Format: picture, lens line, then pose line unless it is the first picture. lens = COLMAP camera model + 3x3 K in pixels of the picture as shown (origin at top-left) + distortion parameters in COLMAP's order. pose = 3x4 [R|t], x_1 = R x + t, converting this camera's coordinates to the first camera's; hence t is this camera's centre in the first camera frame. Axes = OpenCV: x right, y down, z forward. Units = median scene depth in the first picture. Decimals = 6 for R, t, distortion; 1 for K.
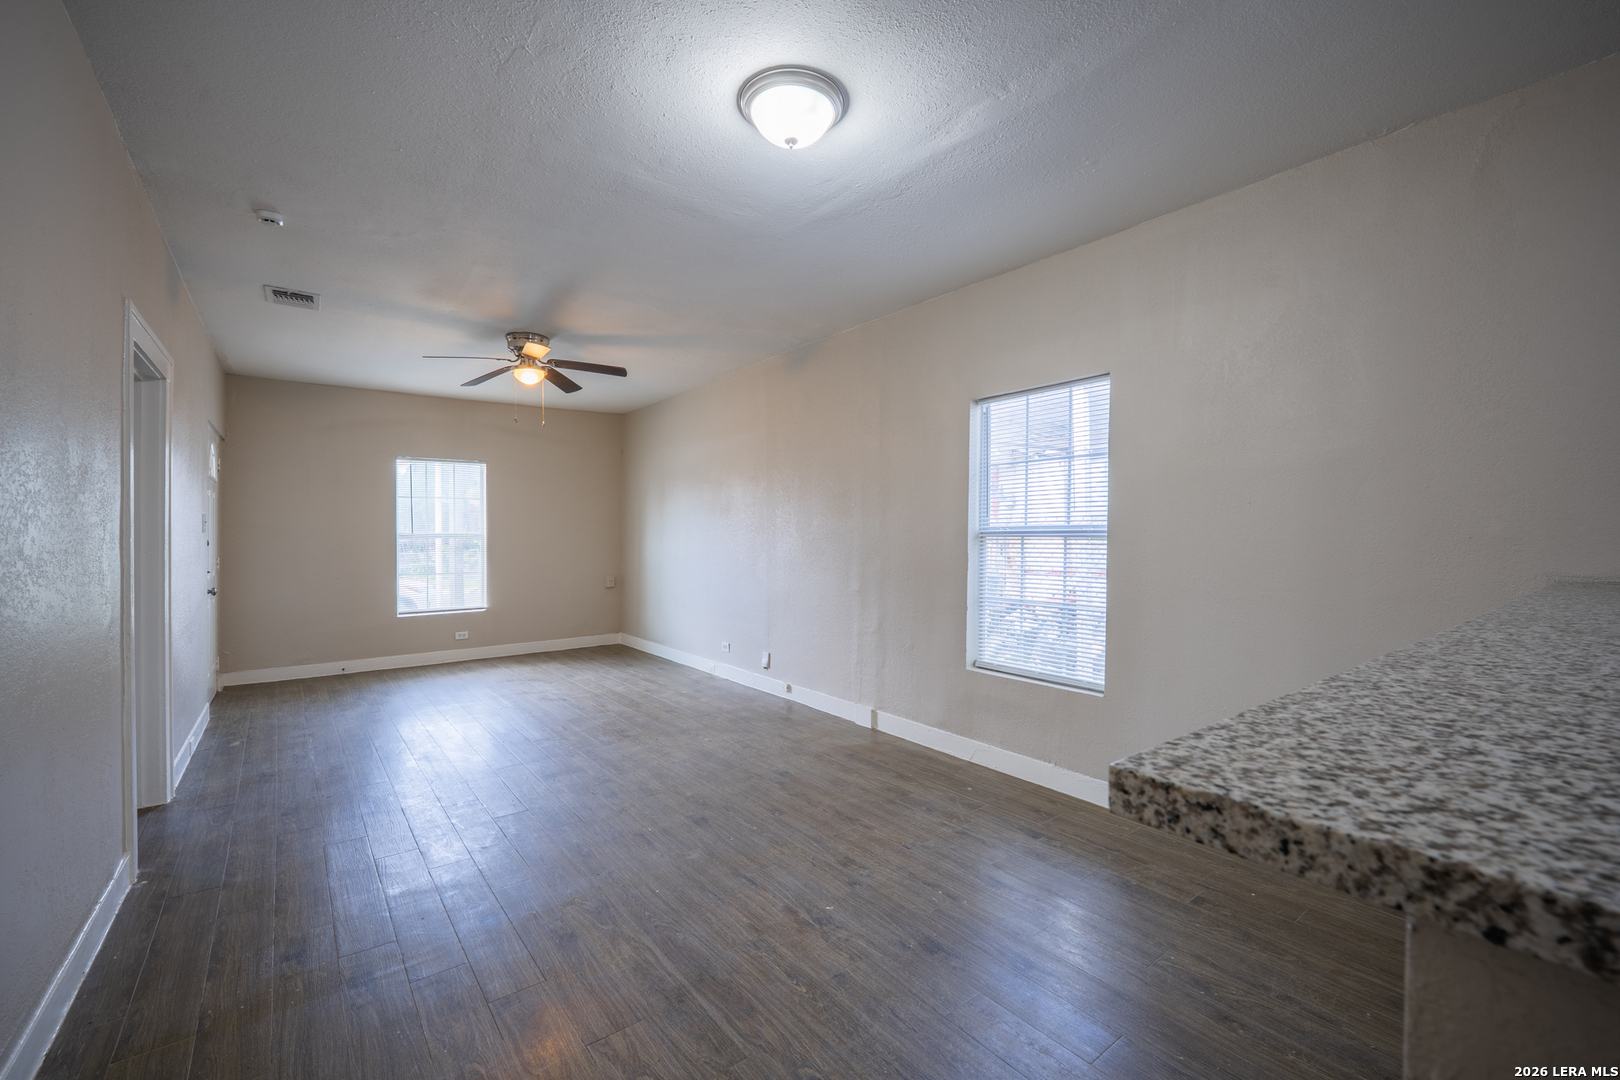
lens RADIAL K [[679.4, 0, 794.3], [0, 679.4, 541.7], [0, 0, 1]] dist [-0.002184, -0.006675]
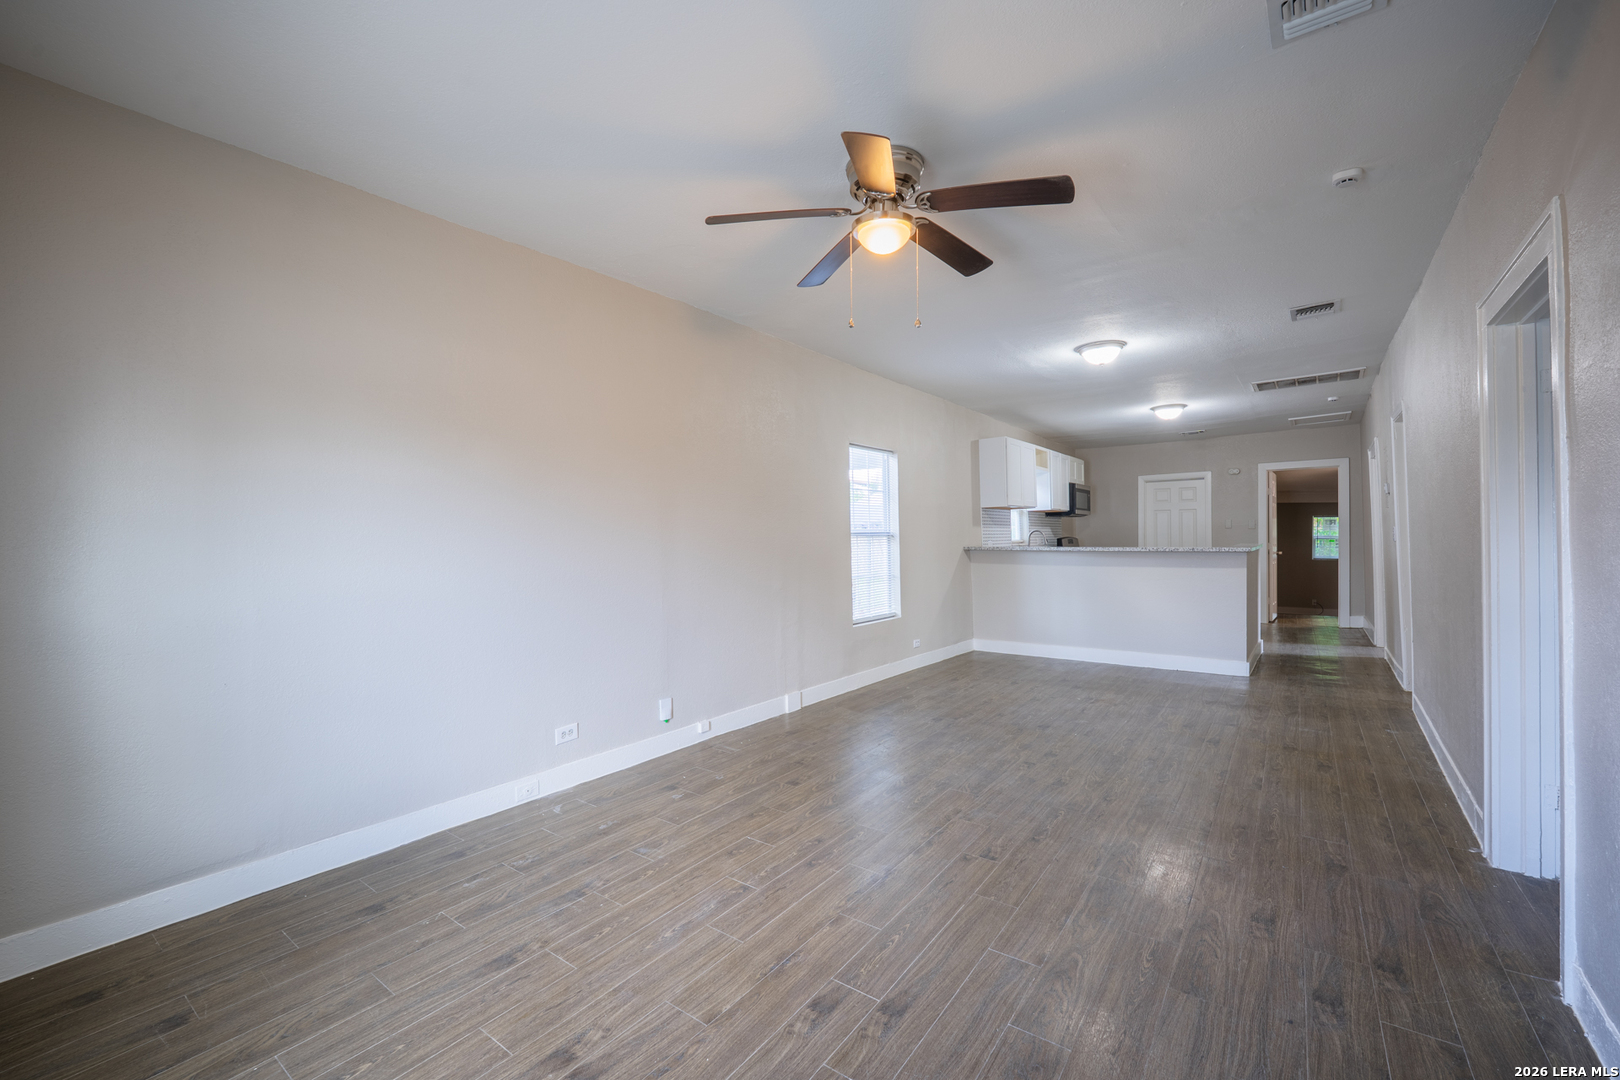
lens RADIAL K [[666.2, 0, 809.4], [0, 666.2, 547.0], [0, 0, 1]] dist [-0.001328, -0.000299]
pose [[-0.285844, -0.011148, 0.958211, -1.109734], [0.022074, 0.999590, 0.018214, -0.013802], [-0.958022, 0.026358, -0.285481, 1.524154]]
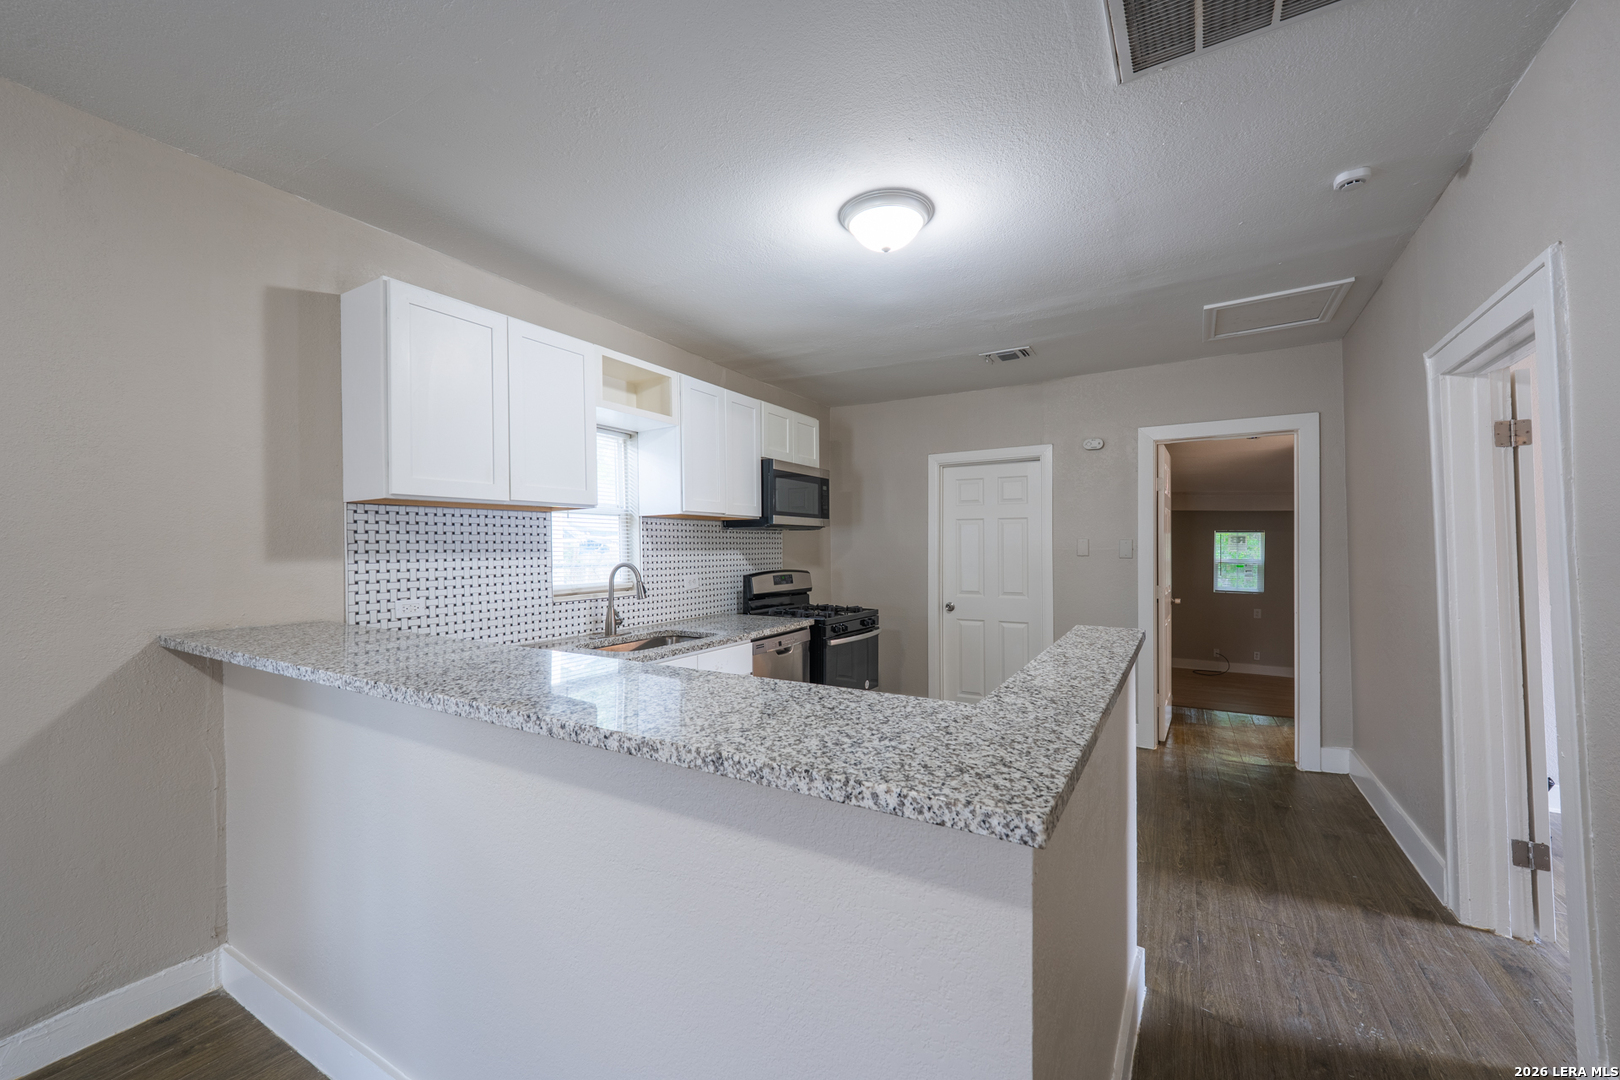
lens RADIAL K [[655.9, 0, 797.6], [0, 655.9, 542.2], [0, 0, 1]] dist [0.010864, -0.005506]
pose [[-0.387448, 0.003529, 0.921885, -0.090689], [0.013663, 0.999905, 0.001915, -0.040456], [-0.921790, 0.013338, -0.387459, 0.267725]]
